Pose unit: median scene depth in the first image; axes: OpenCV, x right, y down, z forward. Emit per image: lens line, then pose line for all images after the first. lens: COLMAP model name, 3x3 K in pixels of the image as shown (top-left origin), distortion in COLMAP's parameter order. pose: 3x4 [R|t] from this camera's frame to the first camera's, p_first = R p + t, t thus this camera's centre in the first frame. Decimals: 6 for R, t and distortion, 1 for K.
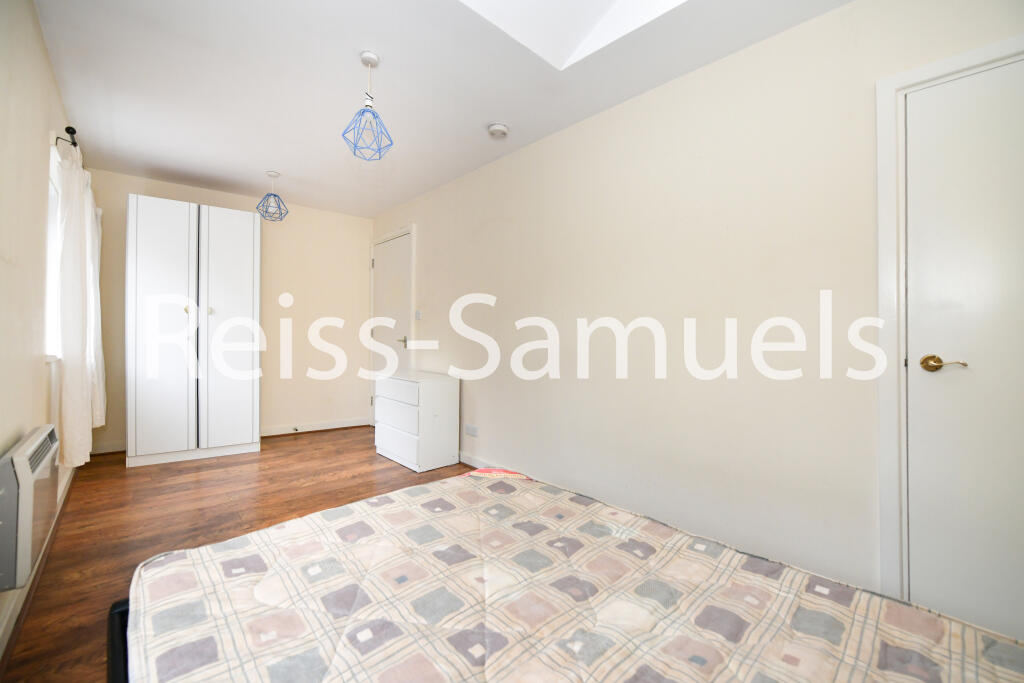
lens RADIAL K [[413.1, 0, 510.6], [0, 413.1, 340.7], [0, 0, 1]] dist [0.001707, -0.000872]
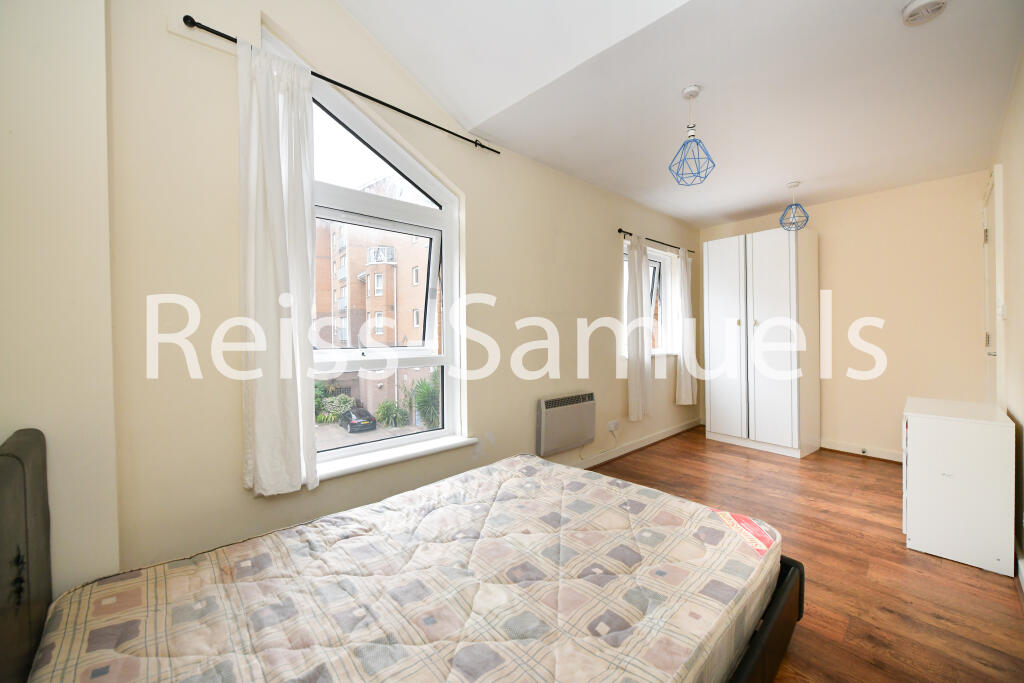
lens RADIAL K [[413.1, 0, 511.8], [0, 413.1, 338.2], [0, 0, 1]] dist [0.001707, -0.000872]
pose [[0.005511, -0.002435, -0.999982, 0.884211], [-0.008110, 0.999964, -0.002480, -0.040795], [0.999952, 0.008123, 0.005491, 0.639843]]
